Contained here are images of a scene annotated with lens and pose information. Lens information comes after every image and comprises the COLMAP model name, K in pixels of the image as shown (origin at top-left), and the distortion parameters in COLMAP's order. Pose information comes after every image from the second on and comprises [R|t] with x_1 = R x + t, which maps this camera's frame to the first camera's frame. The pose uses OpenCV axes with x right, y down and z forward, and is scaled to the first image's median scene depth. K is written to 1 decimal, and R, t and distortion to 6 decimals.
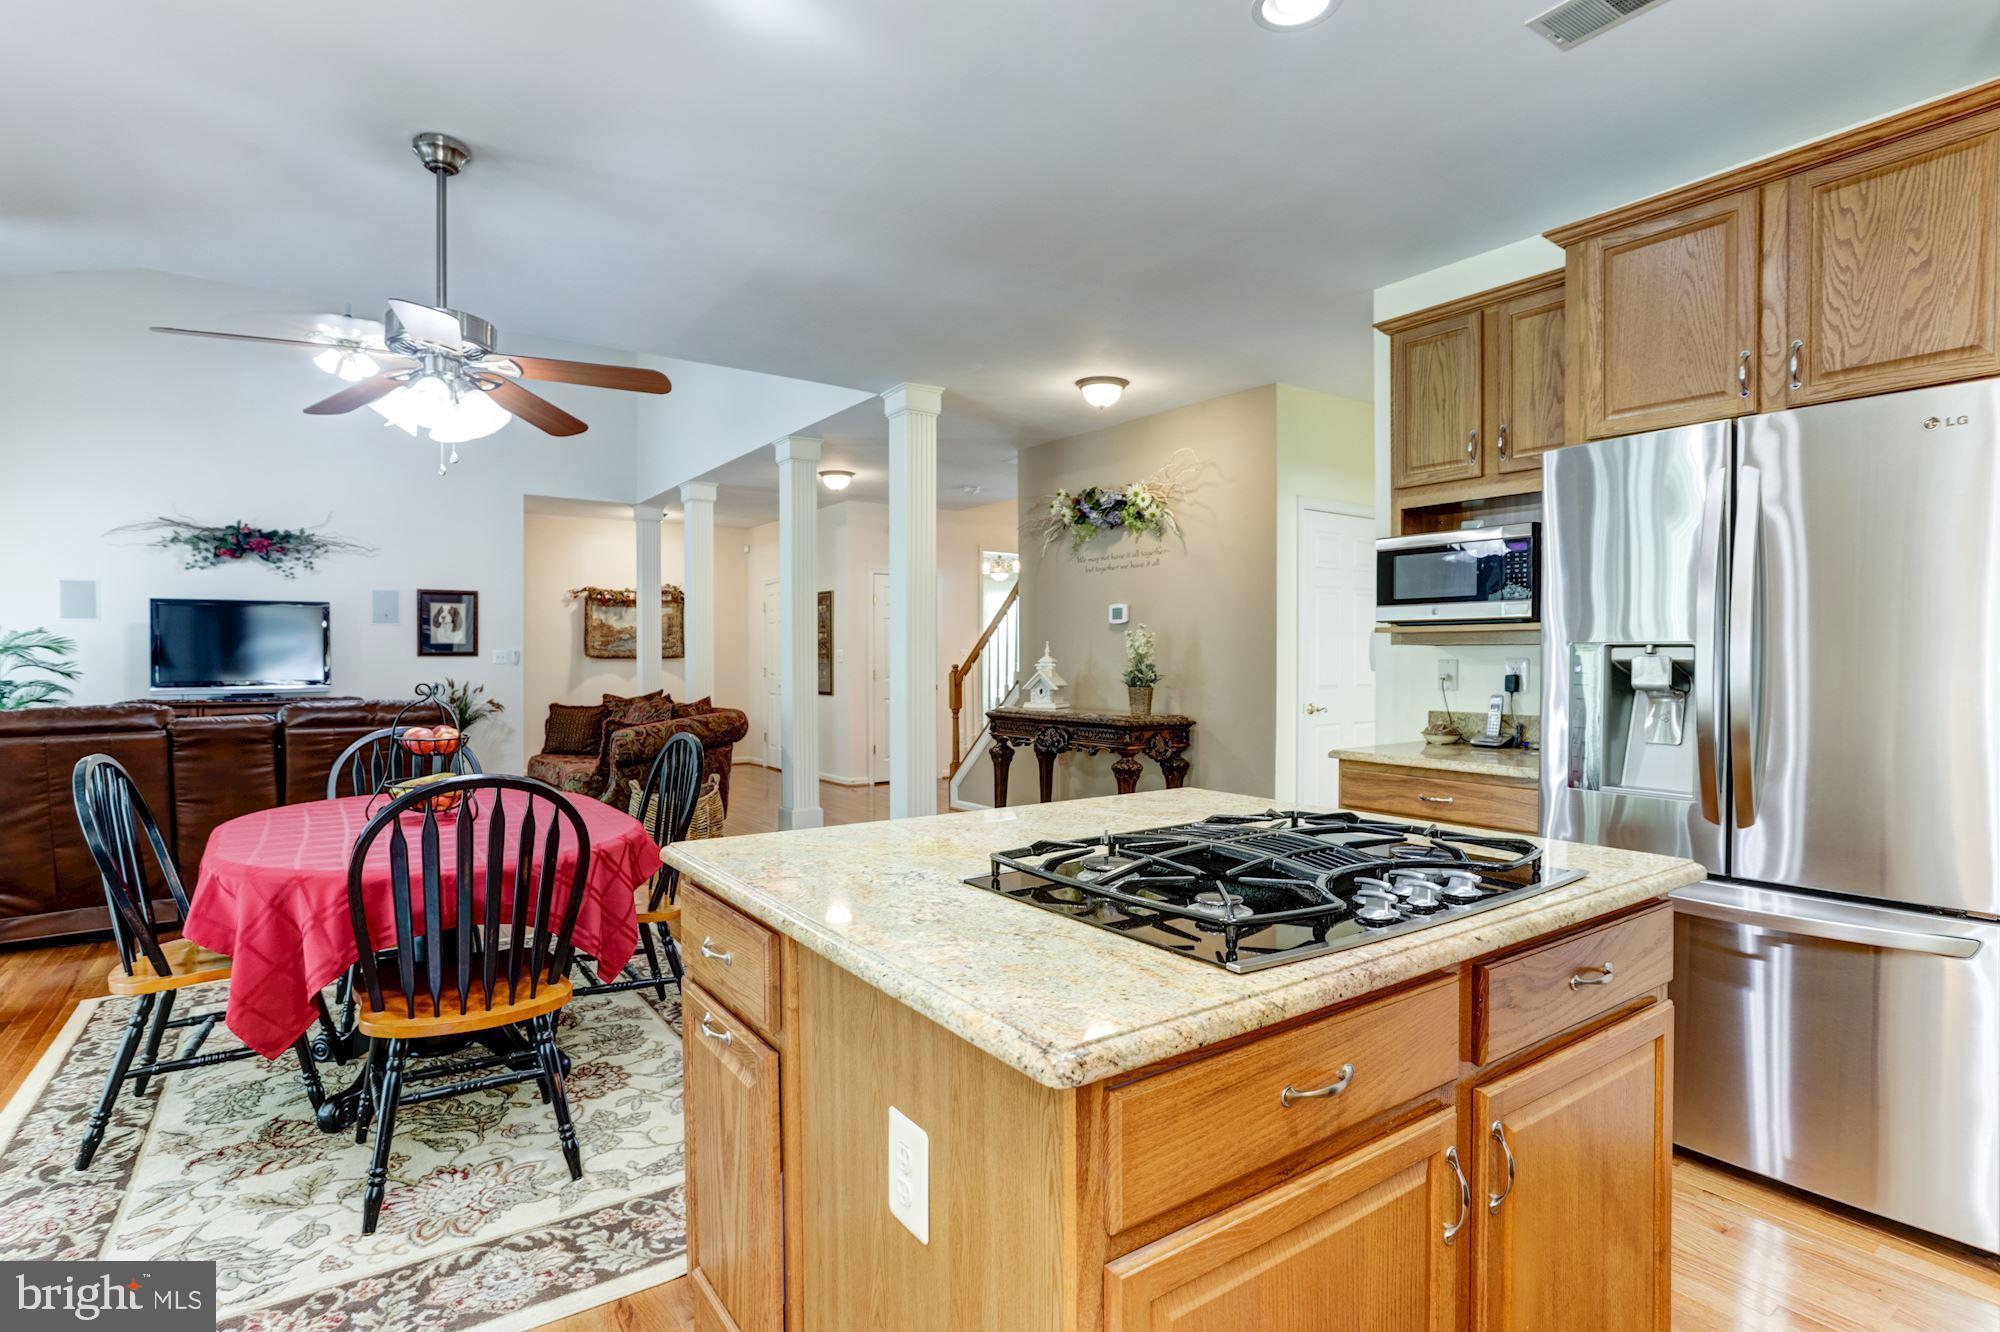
lens RADIAL K [[1017.0, 0, 996.4], [0, 1017.0, 677.7], [0, 0, 1]] dist [-0.025894, 0.026316]
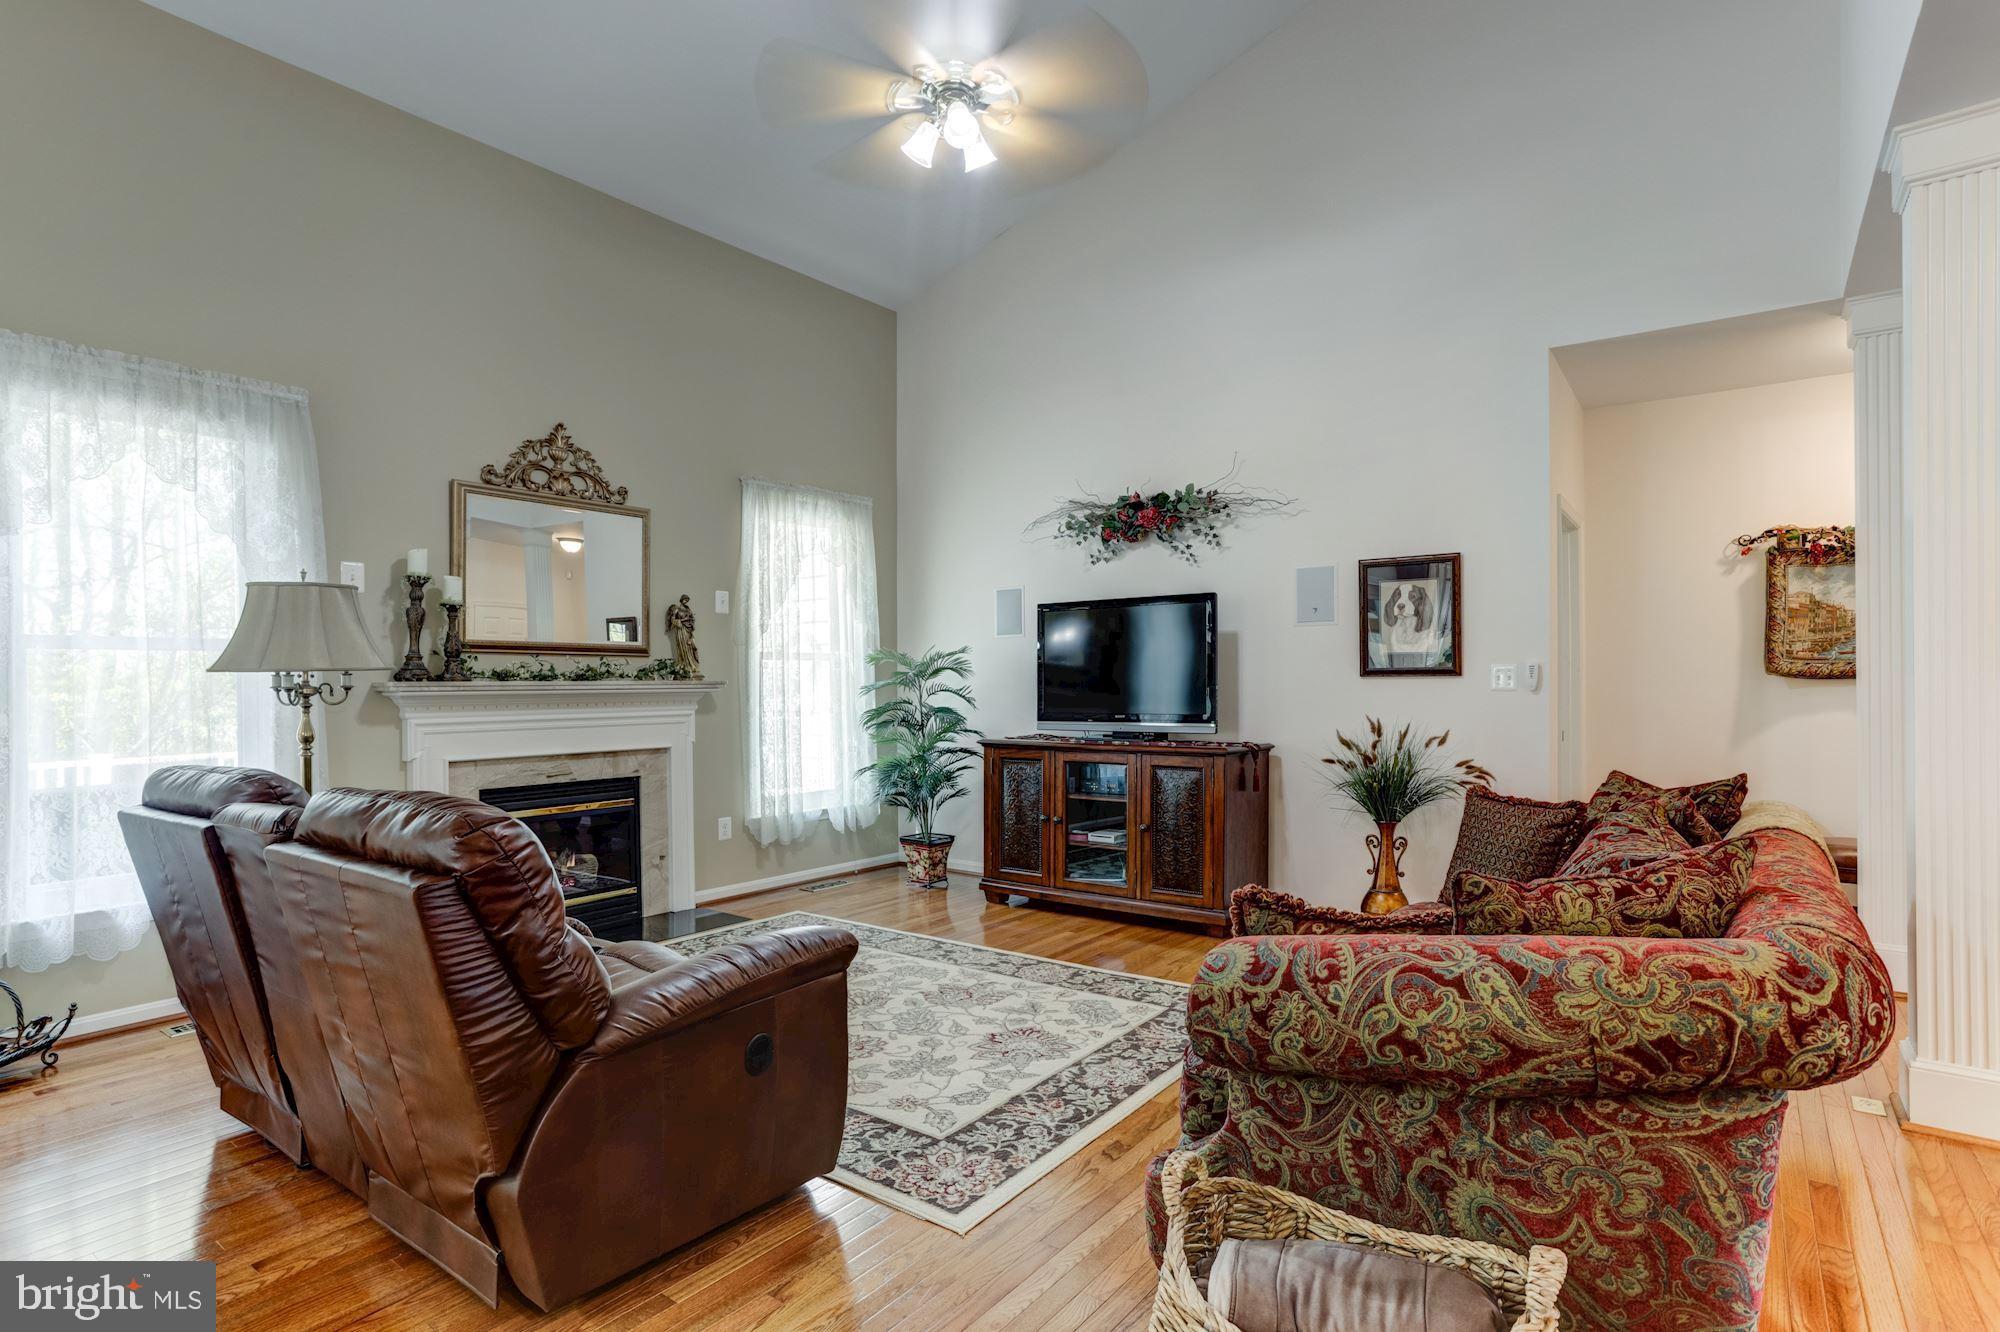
lens RADIAL K [[1017.0, 0, 996.4], [0, 1017.0, 677.7], [0, 0, 1]] dist [-0.025894, 0.026316]
pose [[0.325314, -0.002442, -0.945603, -0.089988], [-0.013848, 0.999877, -0.007346, -0.013110], [0.945505, 0.015485, 0.325240, 0.609273]]
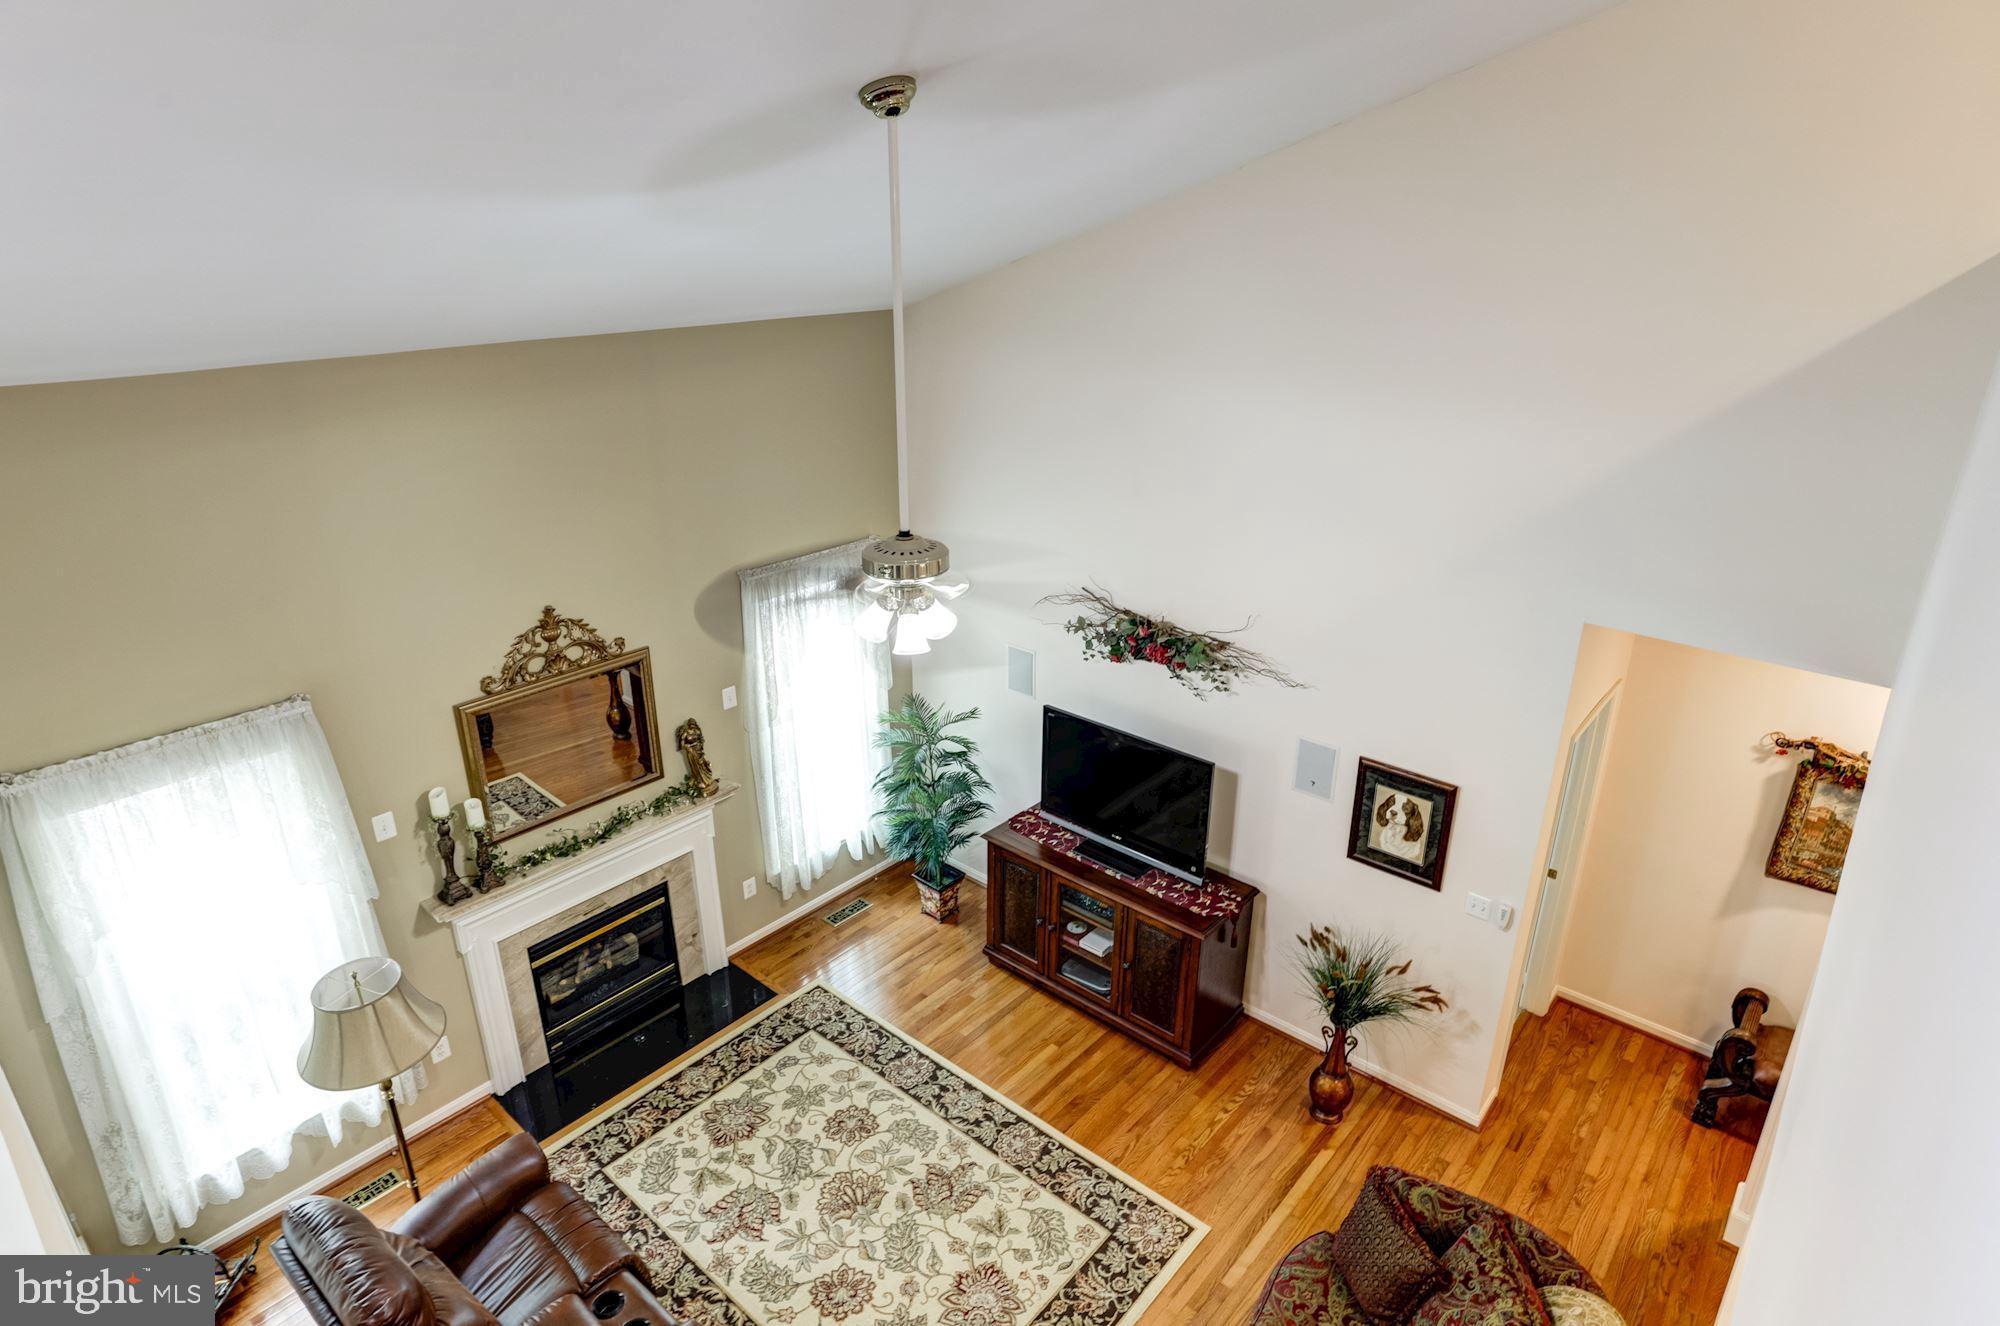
lens RADIAL K [[1107.6, 0, 989.3], [0, 1107.6, 657.4], [0, 0, 1]] dist [-0.004797, 0.001180]
pose [[0.252065, 0.358758, -0.898752, -0.085495], [-0.016860, 0.930228, 0.366593, -0.360680], [0.967563, -0.077252, 0.240527, 0.646824]]
